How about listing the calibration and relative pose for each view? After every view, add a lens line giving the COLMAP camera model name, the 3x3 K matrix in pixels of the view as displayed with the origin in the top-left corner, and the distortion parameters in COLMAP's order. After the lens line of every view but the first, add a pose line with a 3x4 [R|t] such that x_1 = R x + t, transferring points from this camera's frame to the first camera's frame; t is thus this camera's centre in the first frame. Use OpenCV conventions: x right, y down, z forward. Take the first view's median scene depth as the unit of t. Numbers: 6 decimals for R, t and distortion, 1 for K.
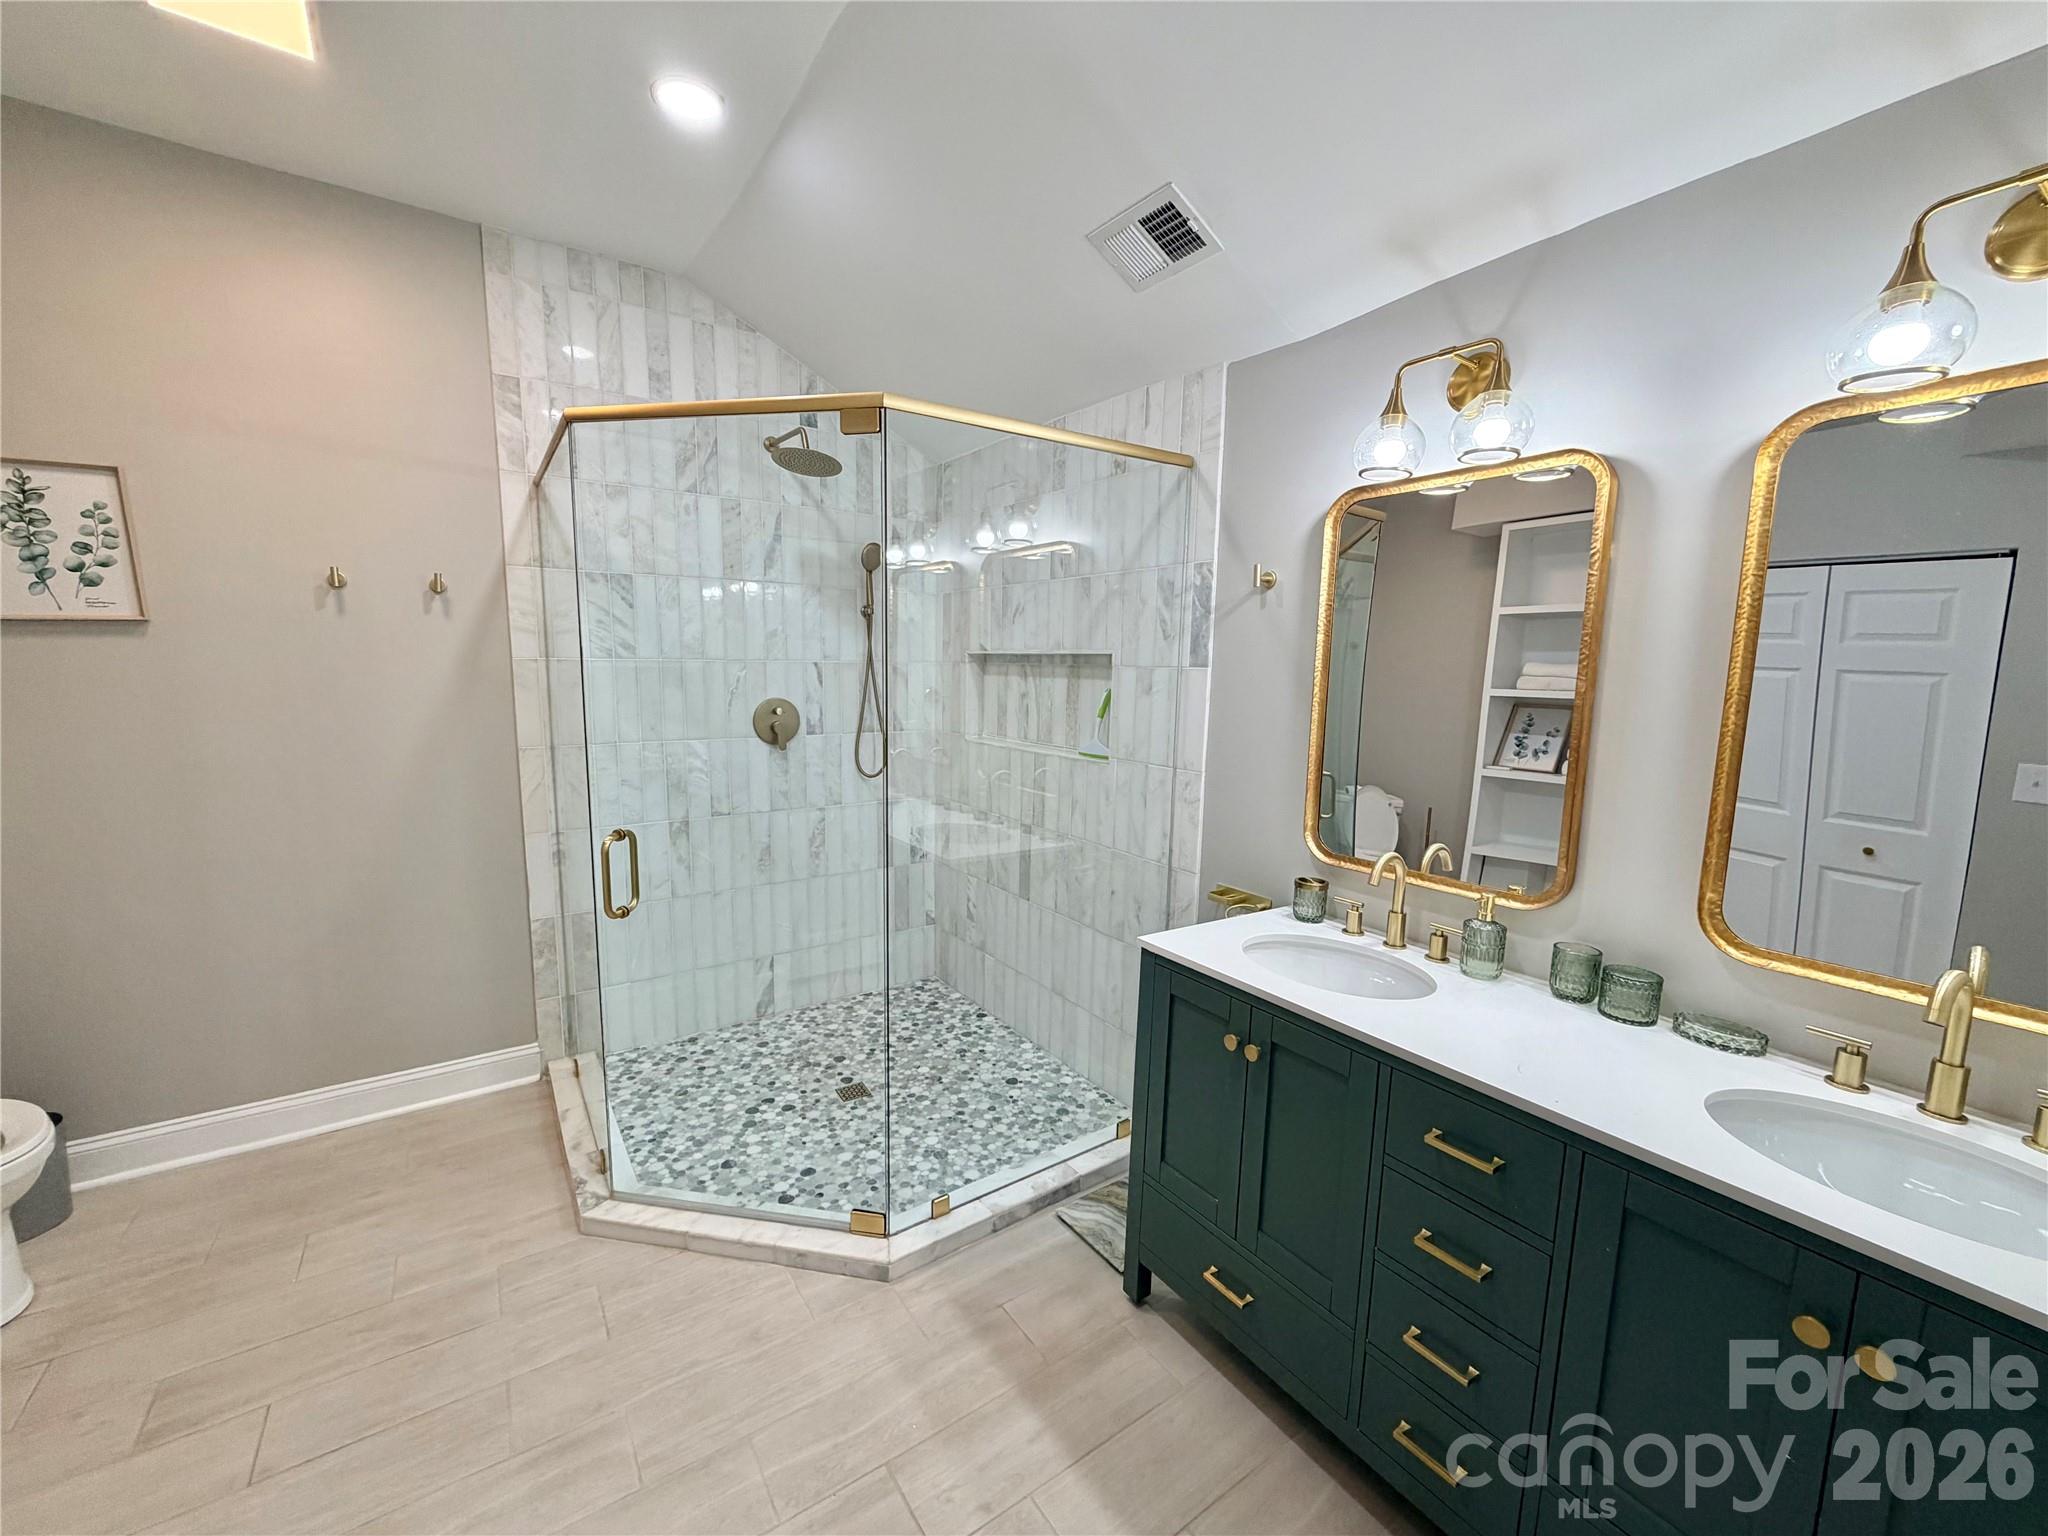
lens RADIAL K [[816.8, 0, 1019.2], [0, 816.8, 771.9], [0, 0, 1]] dist [0.000818, -0.000227]
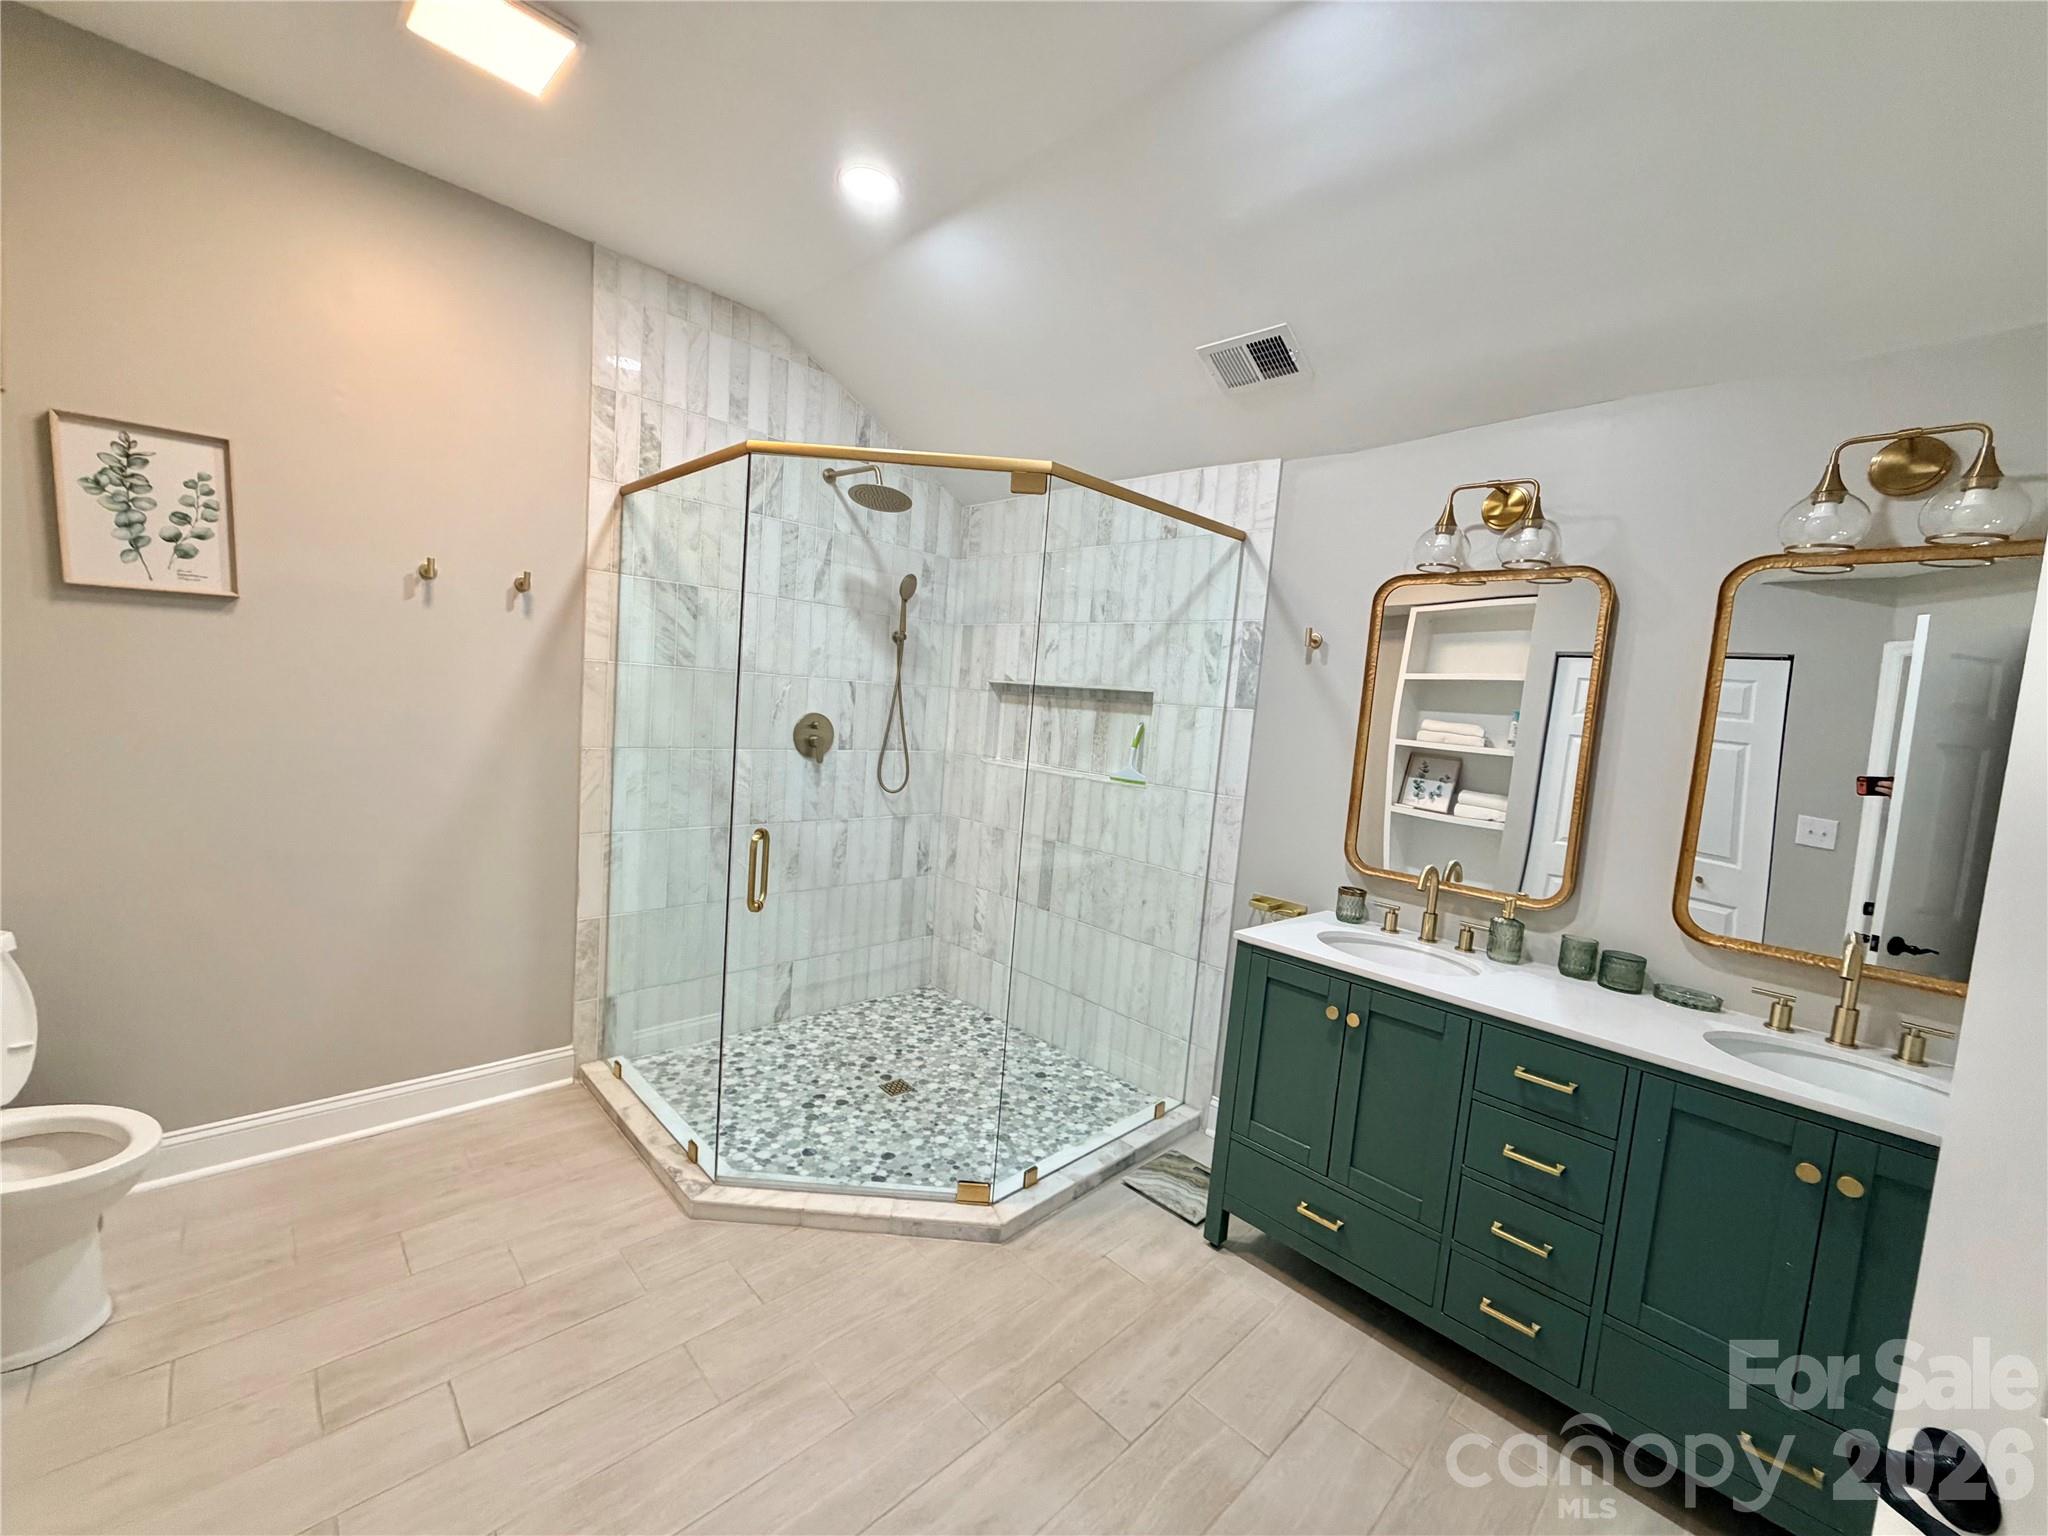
lens RADIAL K [[816.8, 0, 1018.7], [0, 816.8, 771.9], [0, 0, 1]] dist [0.000818, -0.000227]
pose [[0.983859, 0.044657, 0.173282, -0.246225], [-0.038380, 0.998486, -0.039414, 0.018289], [-0.174780, 0.032127, 0.984083, -0.083321]]
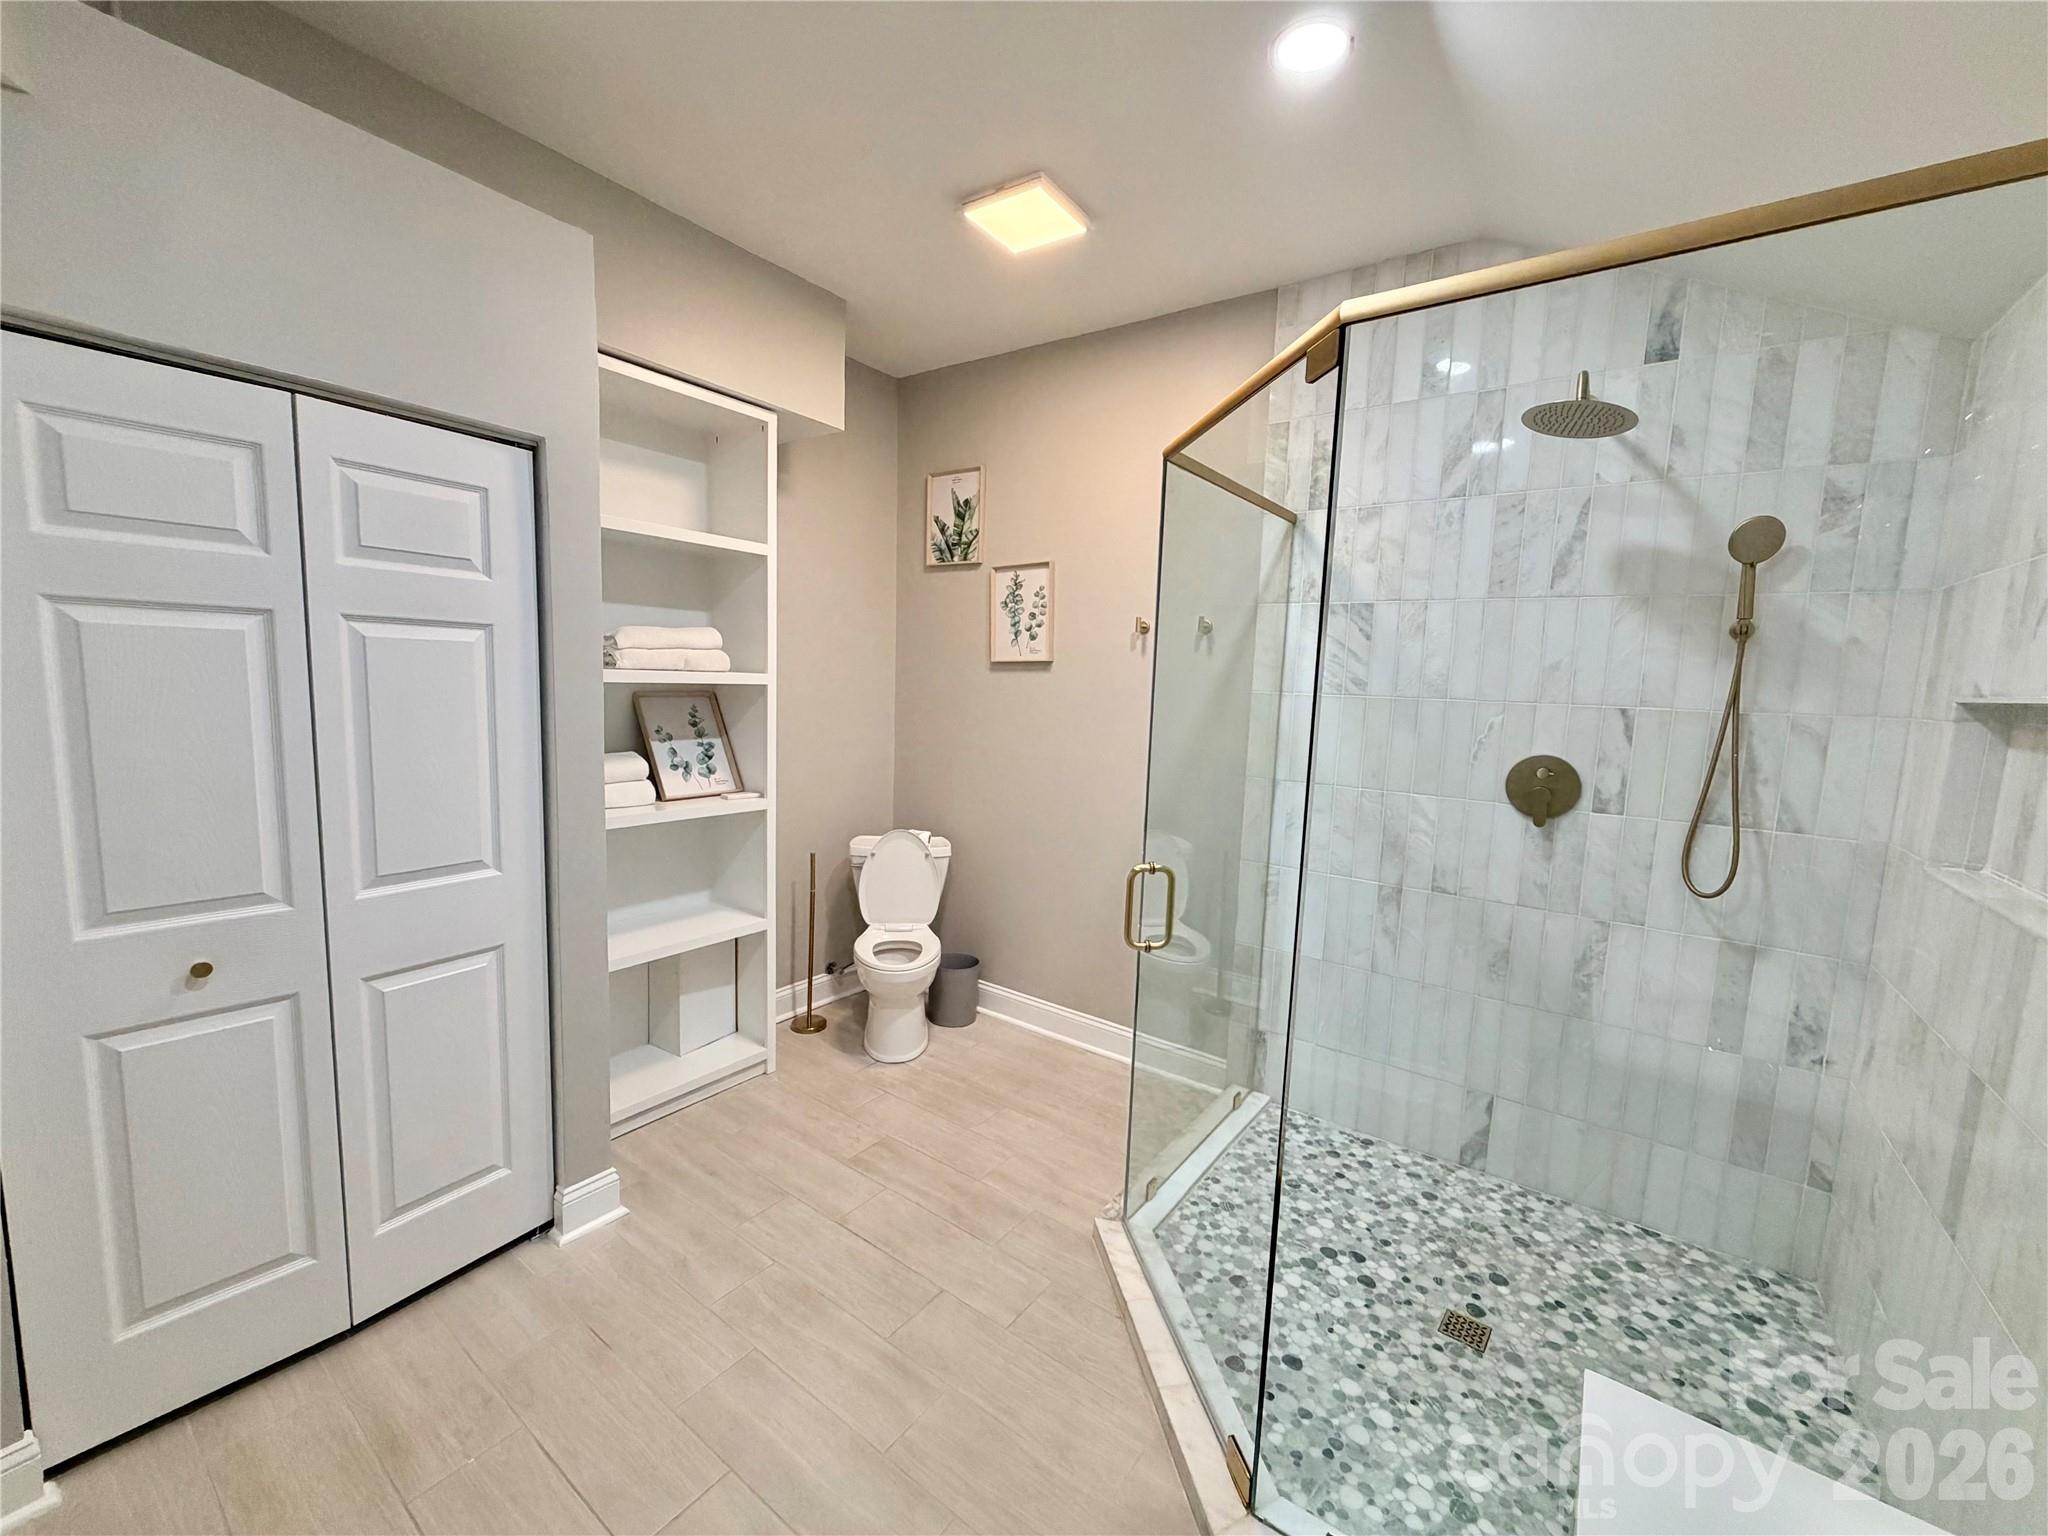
lens RADIAL K [[816.8, 0, 1014.2], [0, 816.8, 771.0], [0, 0, 1]] dist [0.000818, -0.000227]
pose [[0.331625, 0.107185, -0.937303, 0.259339], [-0.158109, 0.985787, 0.056789, -0.047930], [0.930068, 0.129364, 0.343858, 0.349433]]
